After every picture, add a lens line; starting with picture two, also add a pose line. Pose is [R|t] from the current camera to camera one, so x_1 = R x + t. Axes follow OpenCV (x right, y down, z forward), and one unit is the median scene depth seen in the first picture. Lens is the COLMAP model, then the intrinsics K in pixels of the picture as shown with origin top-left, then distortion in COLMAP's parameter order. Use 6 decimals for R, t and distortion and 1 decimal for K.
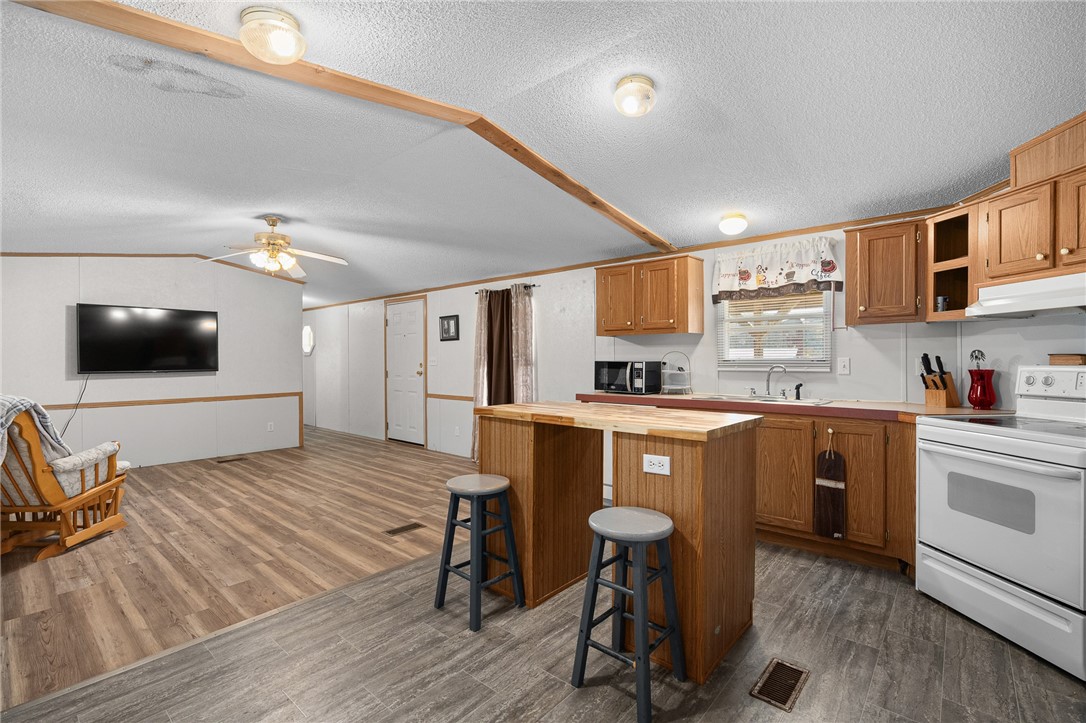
lens RADIAL K [[486.8, 0, 543.0], [0, 486.8, 361.5], [0, 0, 1]] dist [-0.002017, 0.000307]
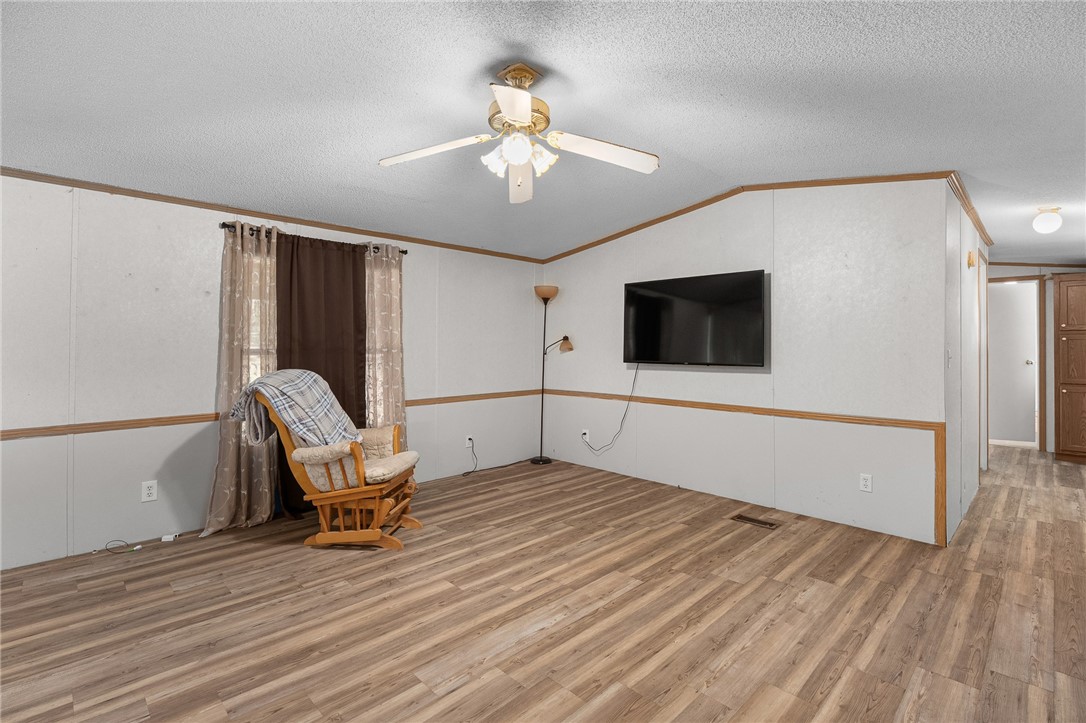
lens RADIAL K [[505.0, 0, 538.6], [0, 505.0, 345.4], [0, 0, 1]] dist [-0.004891, 0.000153]
pose [[-0.078888, -0.000840, -0.996883, -0.027638], [-0.010536, 0.999944, -0.000009, -0.005894], [0.996828, 0.010503, -0.078893, 1.217244]]
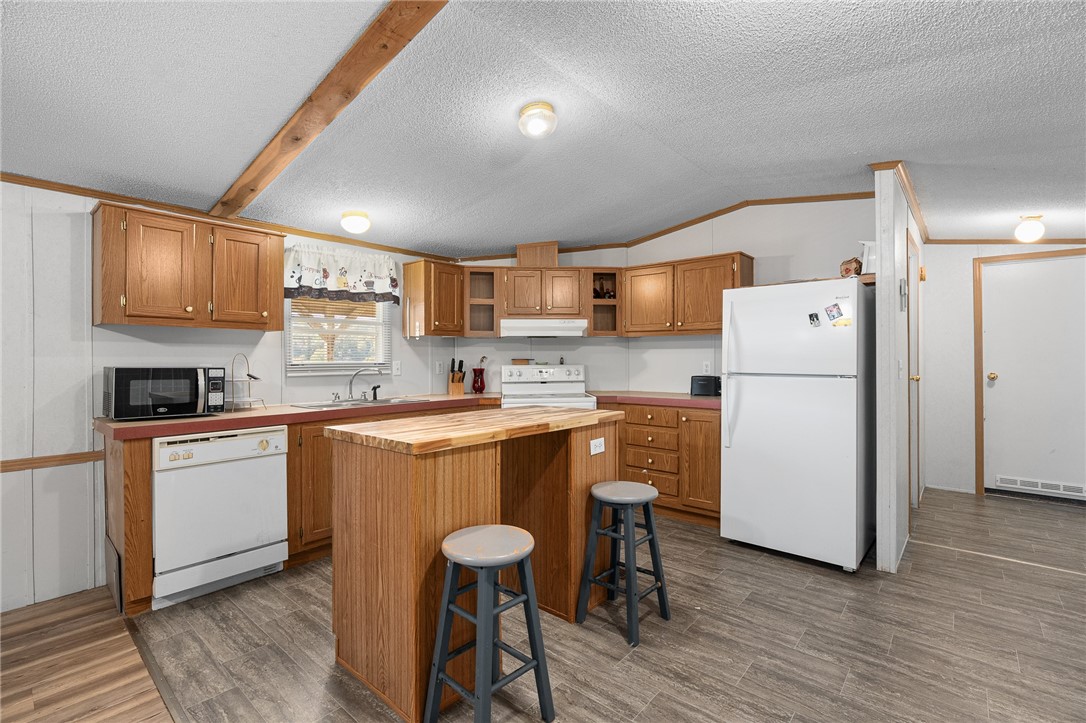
lens RADIAL K [[492.2, 0, 541.9], [0, 492.2, 353.9], [0, 0, 1]] dist [-0.002945, -0.000198]
pose [[0.001061, 0.013337, 0.999910, -0.529551], [0.009061, 0.999870, -0.013346, -0.005890], [-0.999958, 0.009074, 0.000940, 0.580426]]
